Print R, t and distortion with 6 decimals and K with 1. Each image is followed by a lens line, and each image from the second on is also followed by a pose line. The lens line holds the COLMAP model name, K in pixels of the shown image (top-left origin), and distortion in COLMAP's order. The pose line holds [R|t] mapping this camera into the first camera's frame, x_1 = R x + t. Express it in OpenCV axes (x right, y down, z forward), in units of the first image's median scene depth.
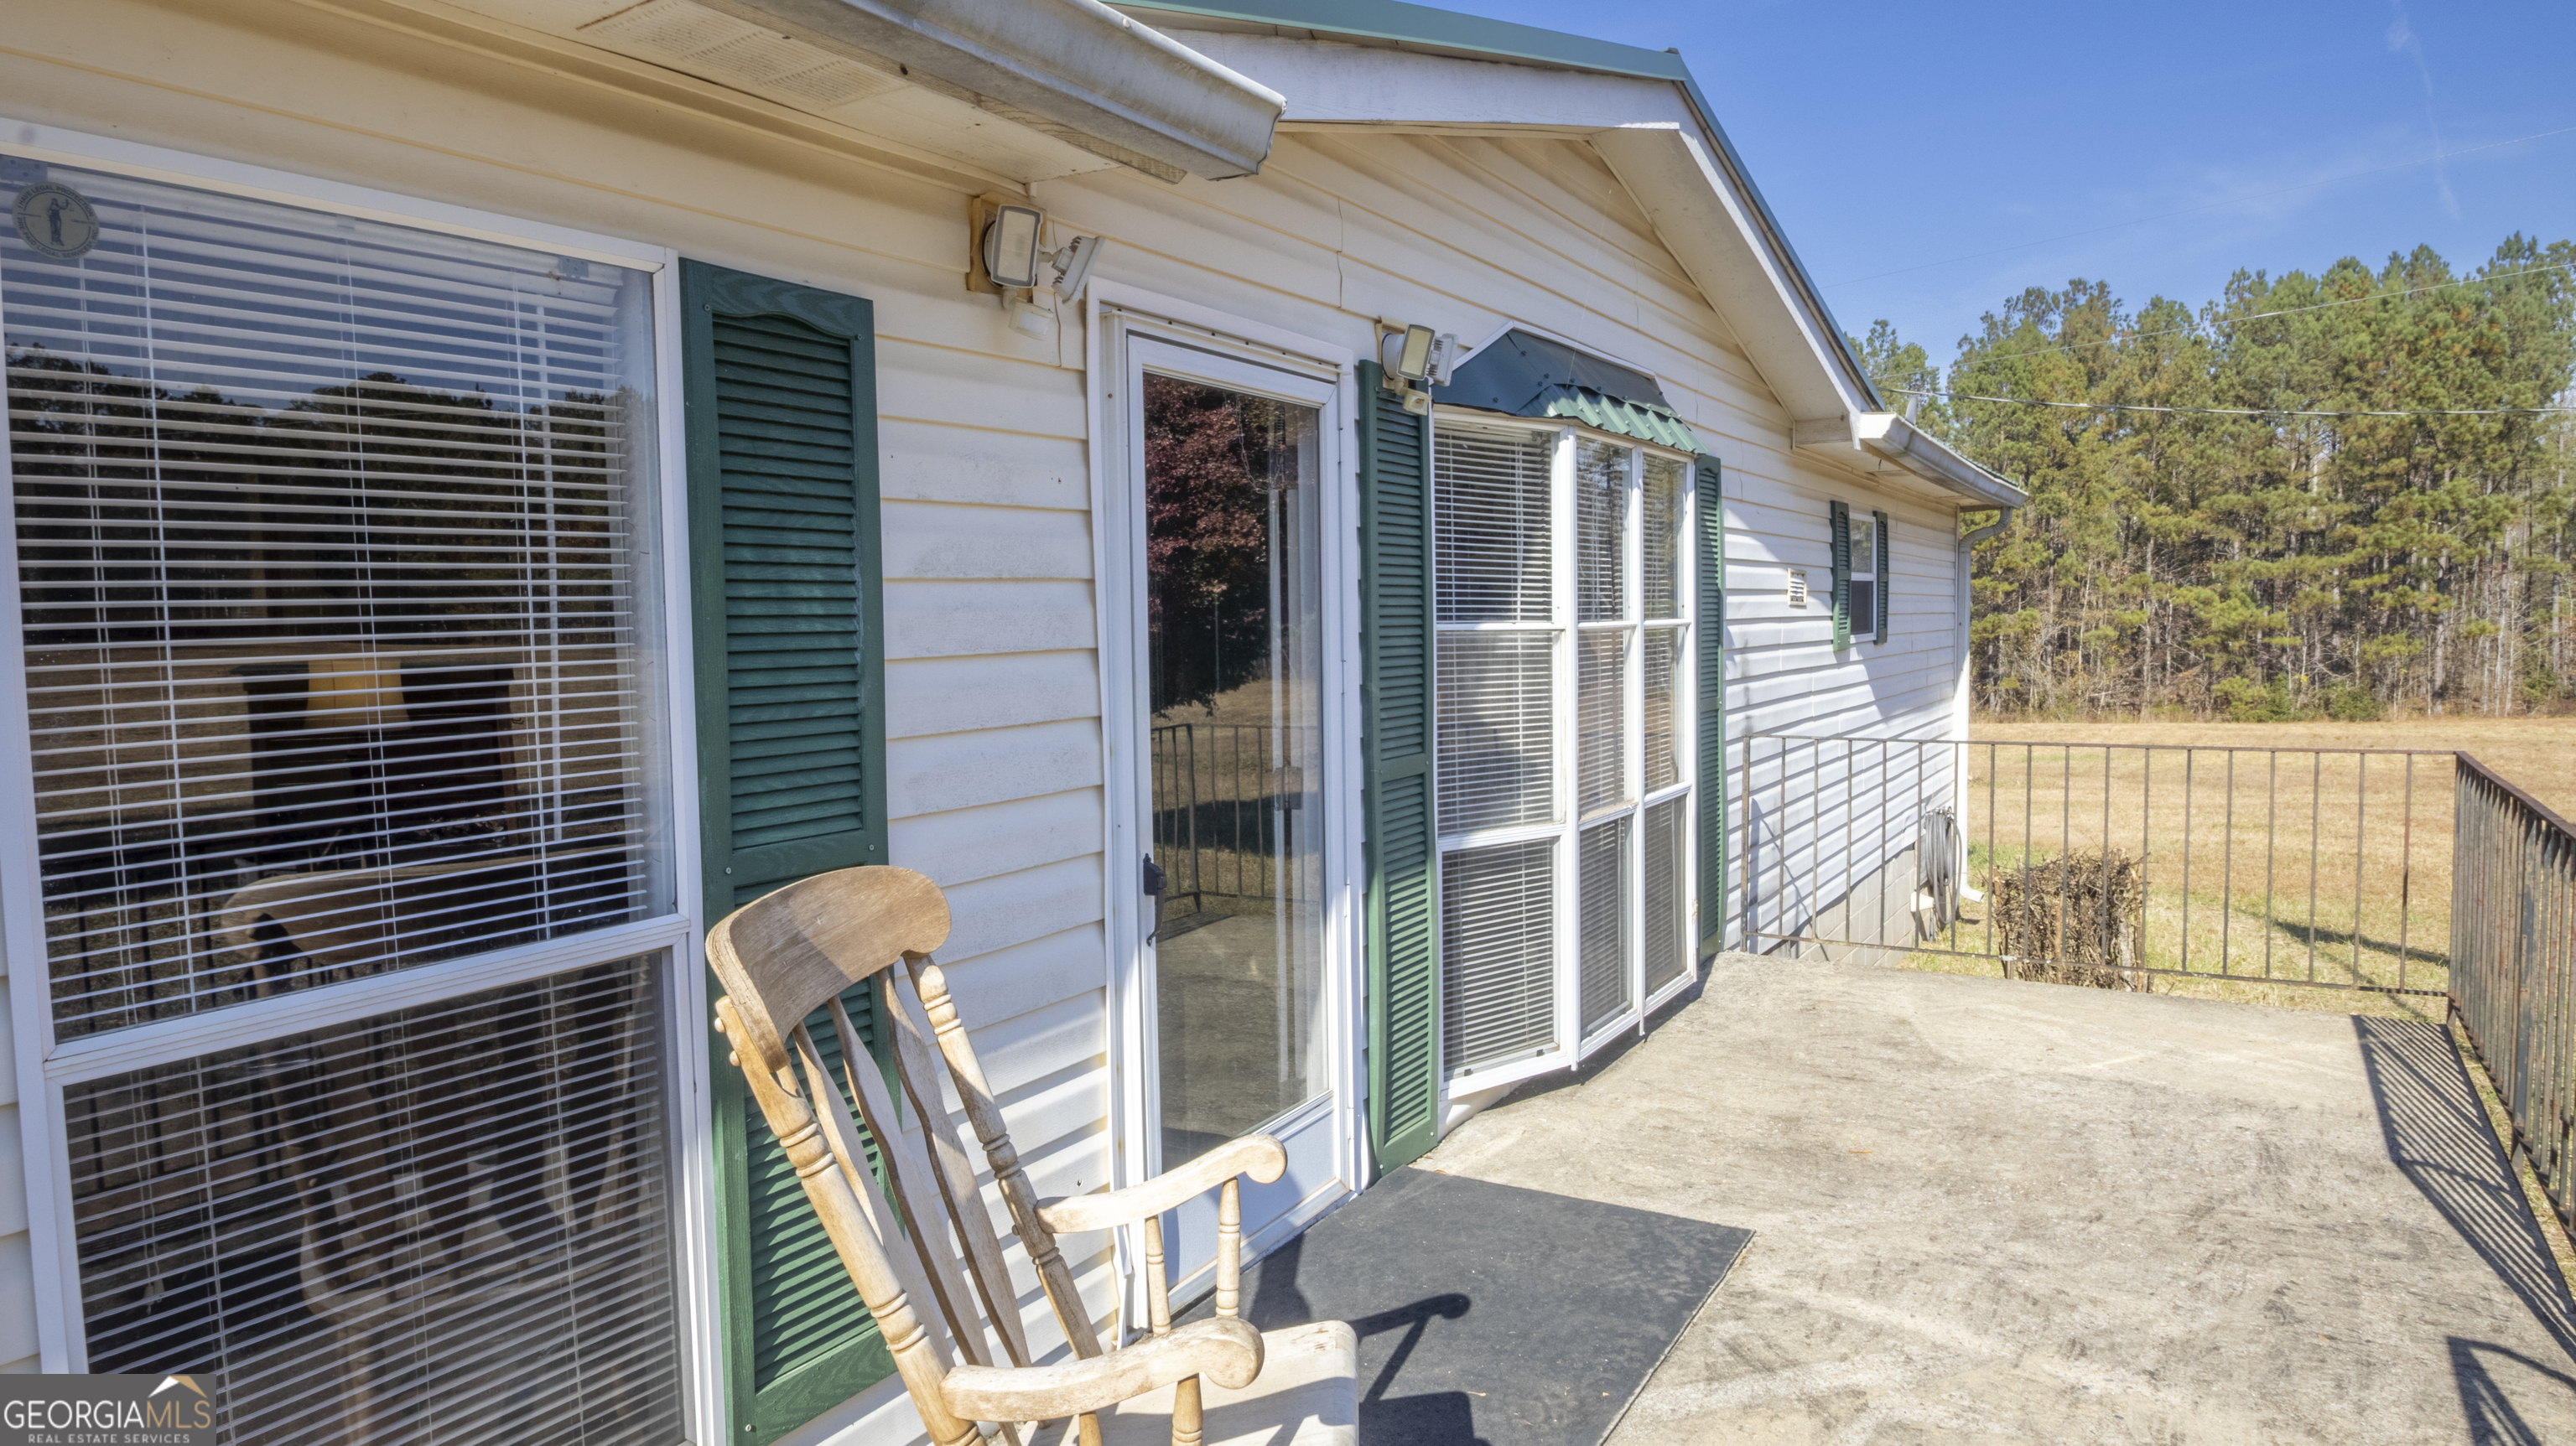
lens RADIAL K [[1560.4, 0, 1293.6], [0, 1560.4, 724.6], [0, 0, 1]] dist [-0.004133, -0.016217]
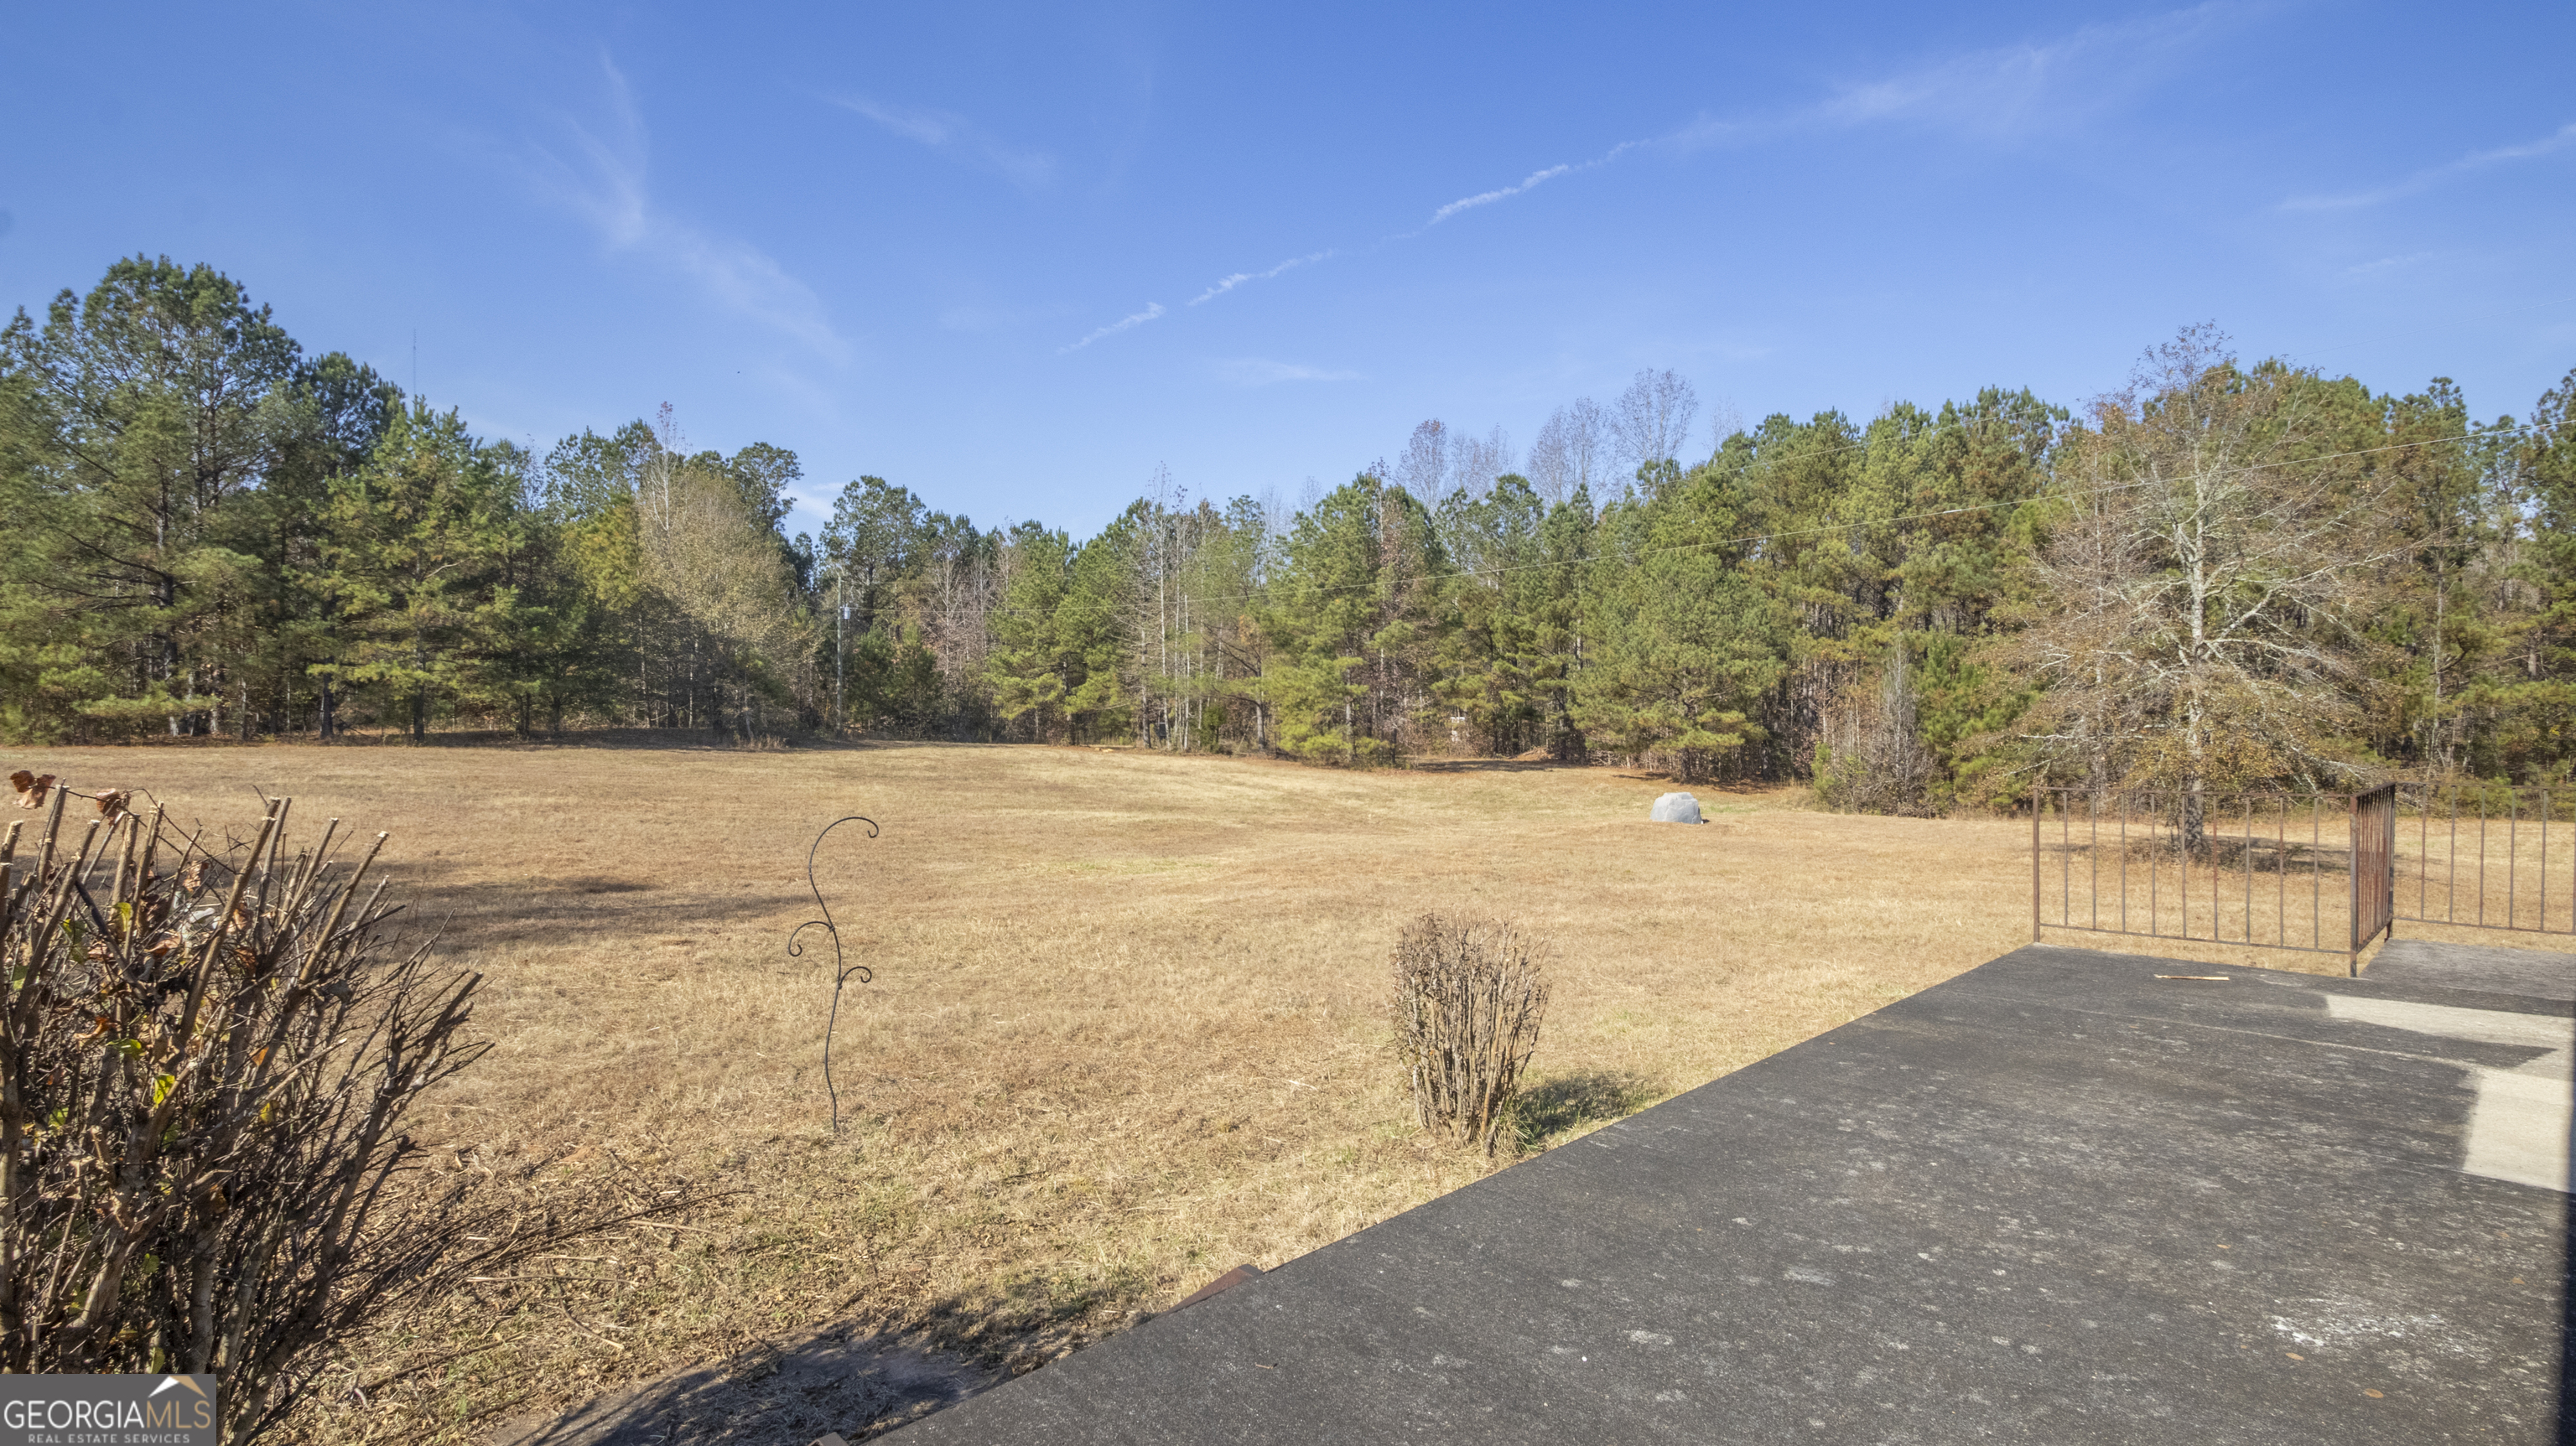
lens RADIAL K [[1273.5, 0, 1286.7], [0, 1273.5, 733.2], [0, 0, 1]] dist [-0.000487, -0.012538]
pose [[0.966054, 0.024508, -0.257174, -0.096536], [-0.033413, 0.998982, -0.030312, -0.005296], [0.256169, 0.037876, 0.965890, 0.132489]]
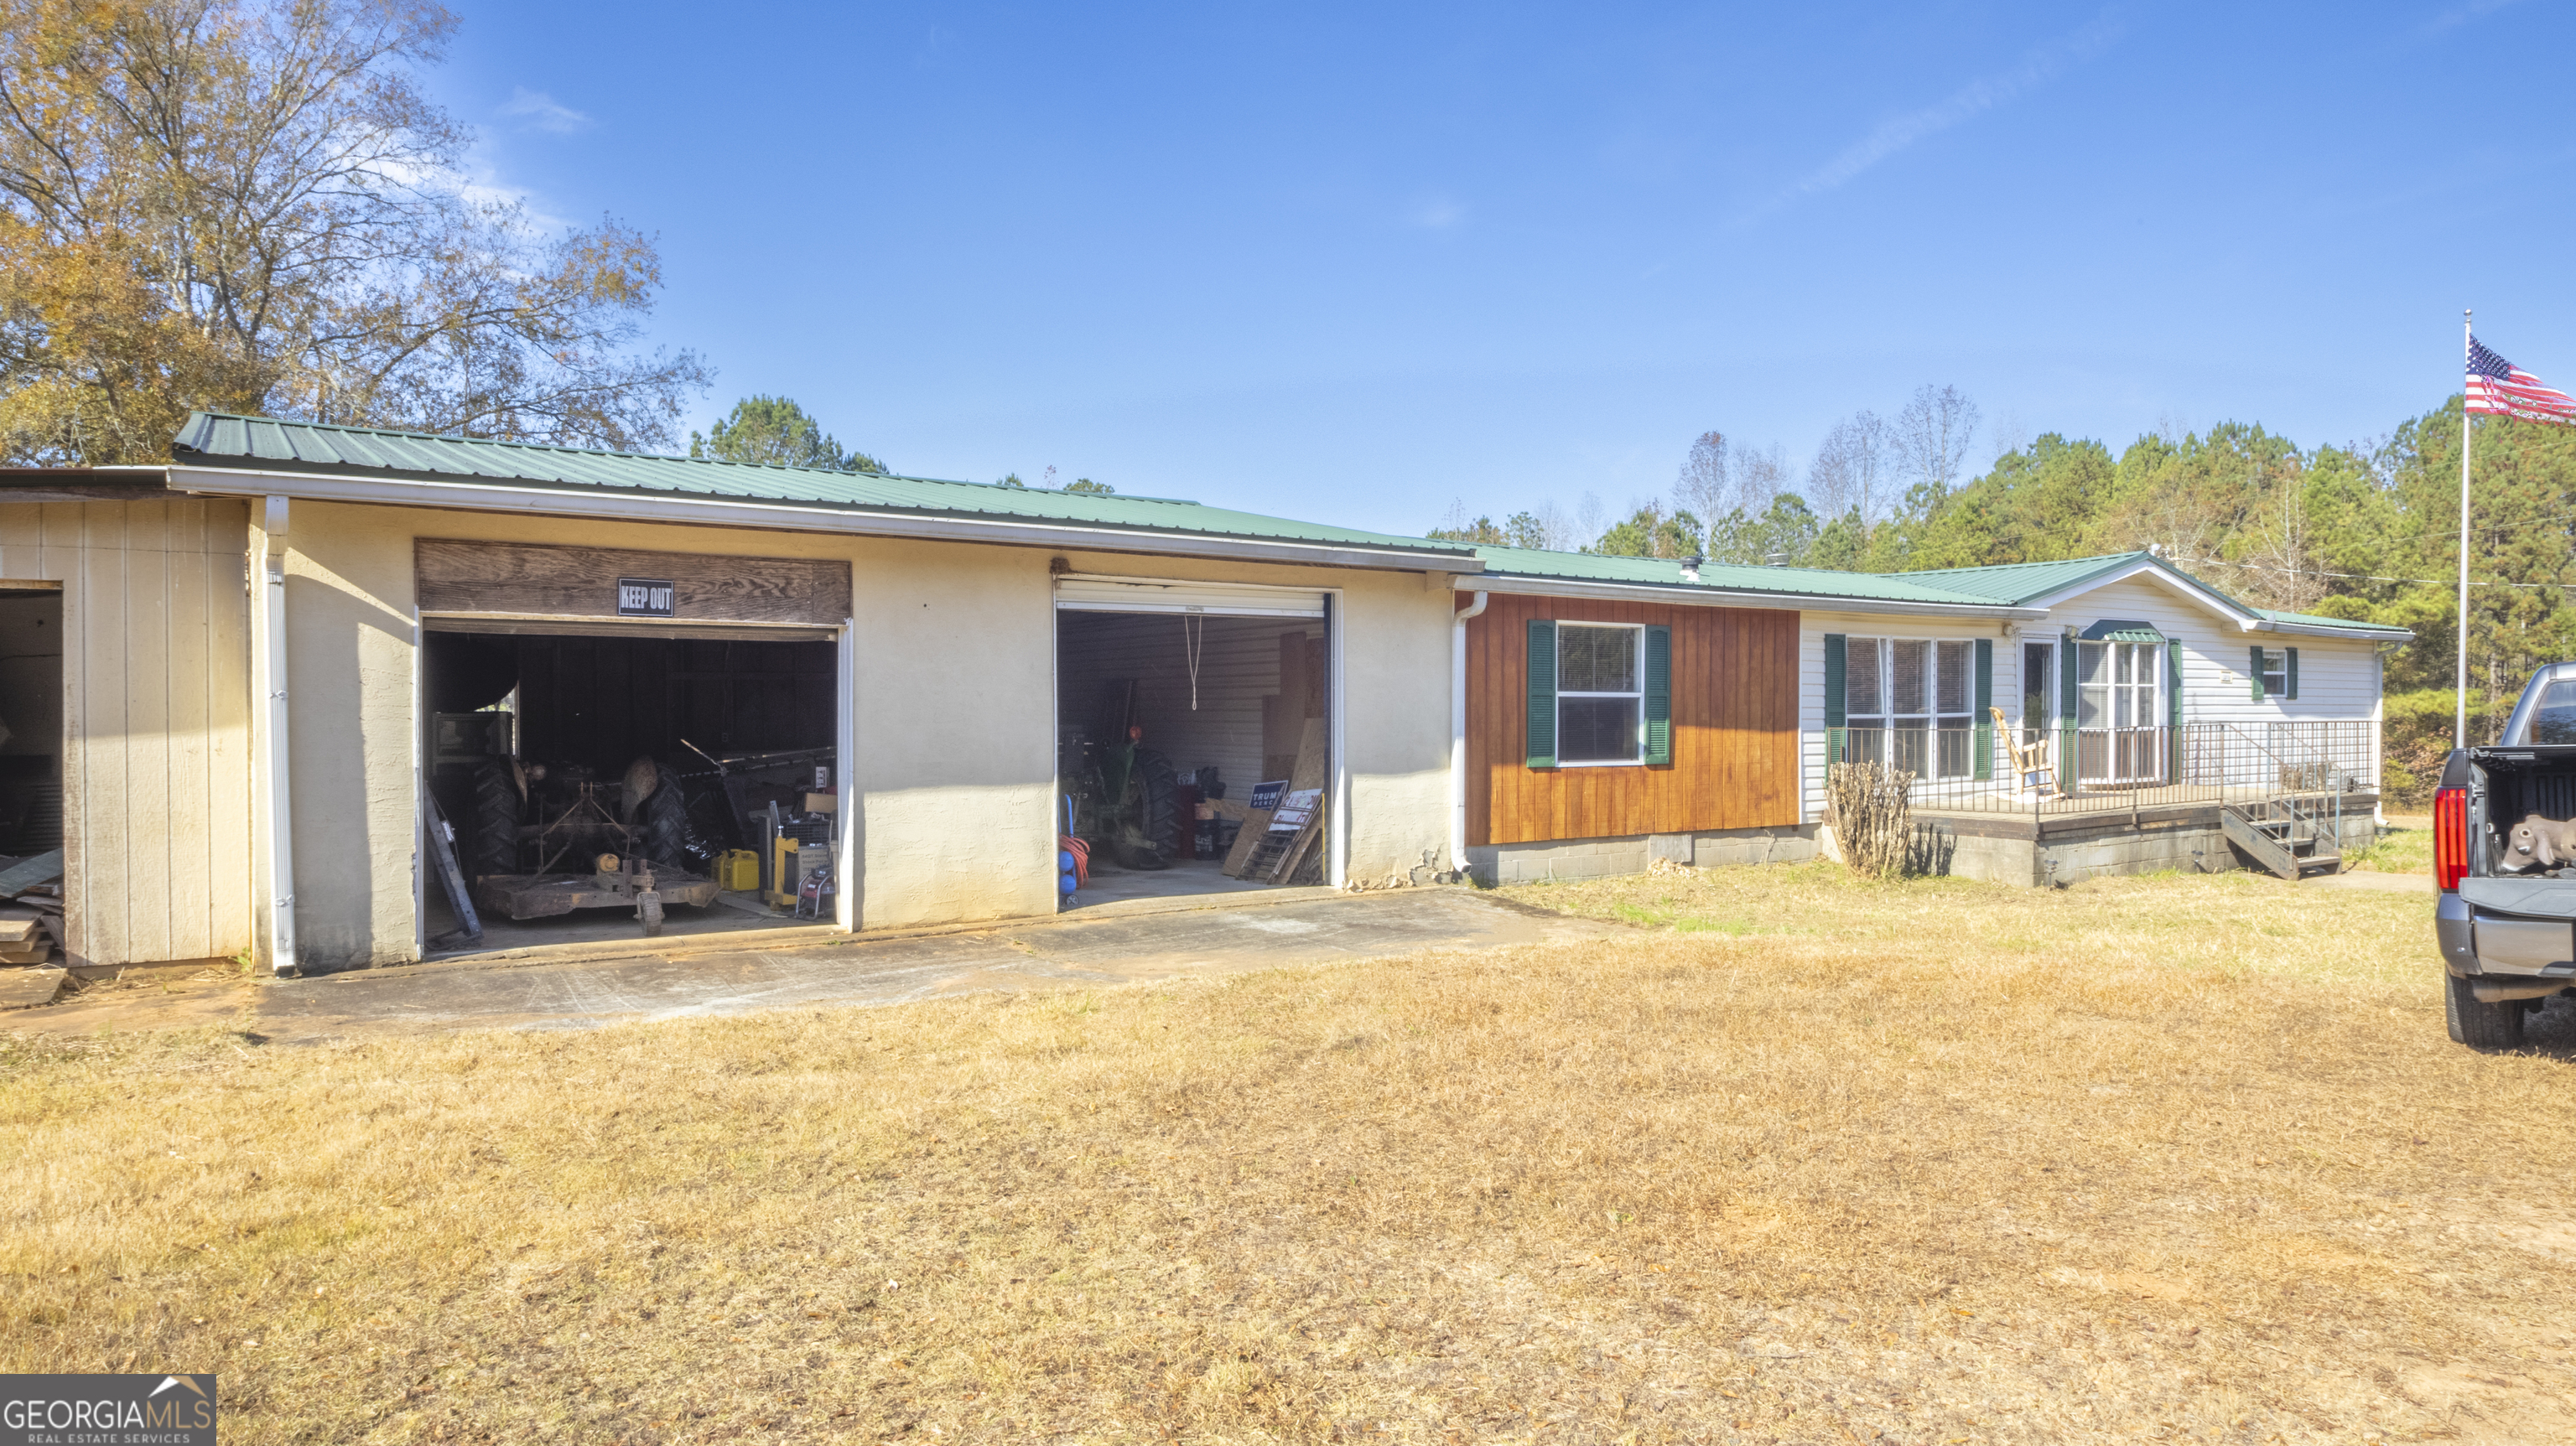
lens RADIAL K [[1560.4, 0, 1293.6], [0, 1560.4, 724.6], [0, 0, 1]] dist [-0.004133, -0.016217]
pose [[0.910399, 0.019692, -0.413264, -0.007315], [-0.041543, 0.998170, -0.043952, 0.021648], [0.411642, 0.057182, 0.909550, -0.252802]]
